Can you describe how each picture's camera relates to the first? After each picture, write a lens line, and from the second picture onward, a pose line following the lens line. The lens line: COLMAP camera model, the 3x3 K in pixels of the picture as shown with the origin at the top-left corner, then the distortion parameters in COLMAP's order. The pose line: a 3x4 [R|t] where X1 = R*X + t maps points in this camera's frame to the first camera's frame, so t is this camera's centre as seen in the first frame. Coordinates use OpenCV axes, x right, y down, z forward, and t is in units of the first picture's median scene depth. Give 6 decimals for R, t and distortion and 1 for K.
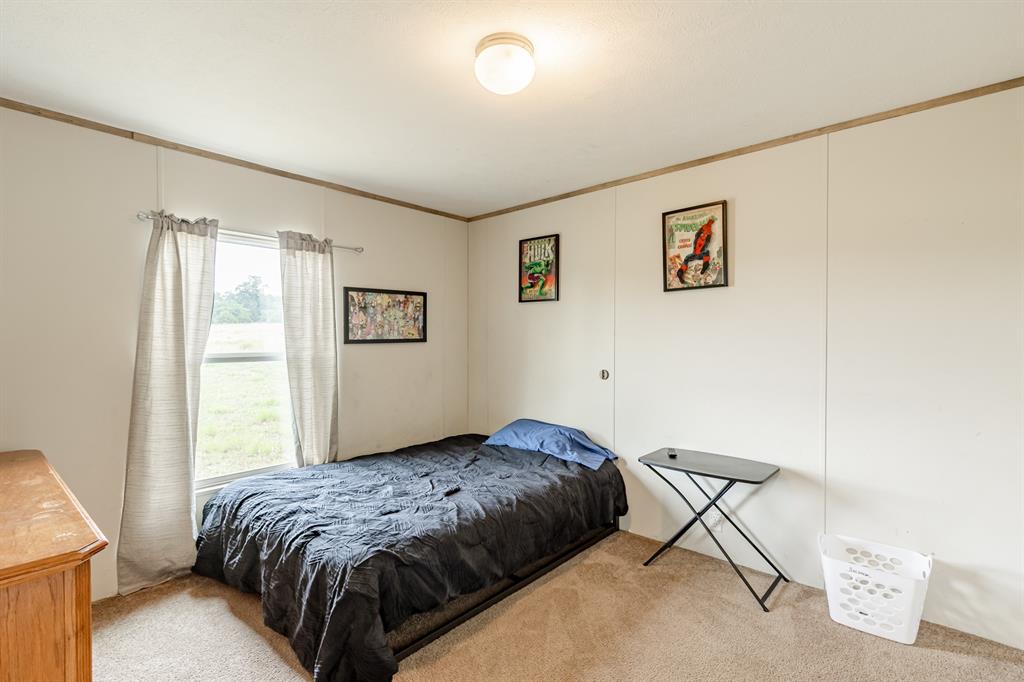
lens RADIAL K [[487.8, 0, 511.7], [0, 487.8, 343.3], [0, 0, 1]] dist [0.024598, 0.000551]
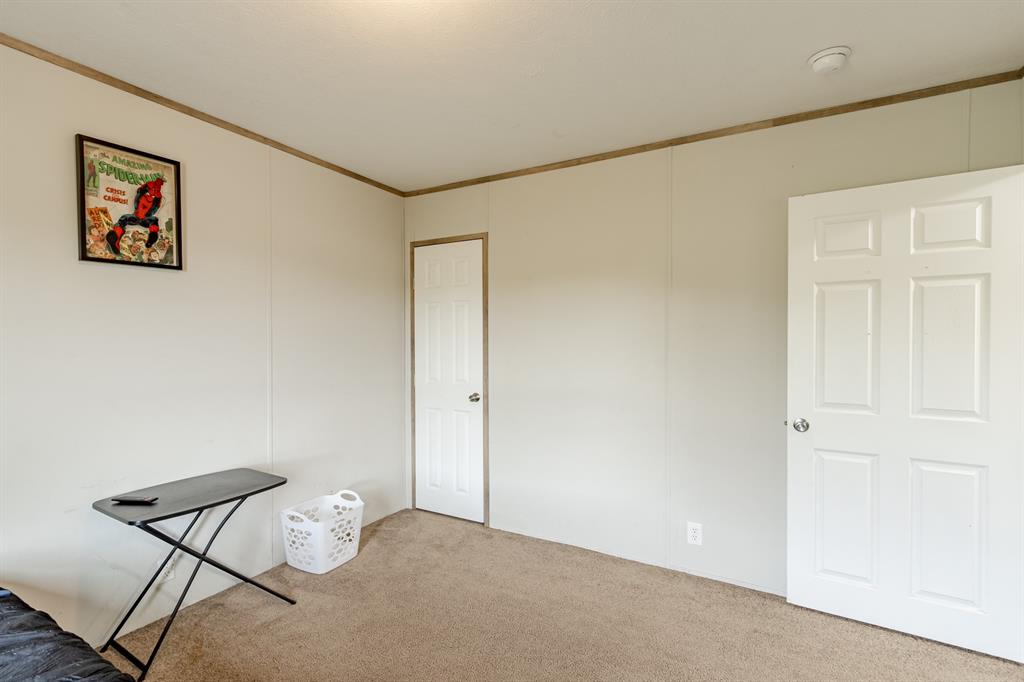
lens RADIAL K [[487.8, 0, 507.6], [0, 487.8, 338.5], [0, 0, 1]] dist [0.024598, 0.000551]
pose [[-0.210973, -0.006029, 0.977473, -0.451802], [0.008956, 0.999927, 0.008100, -0.005010], [-0.977451, 0.010463, -0.210904, 0.625897]]
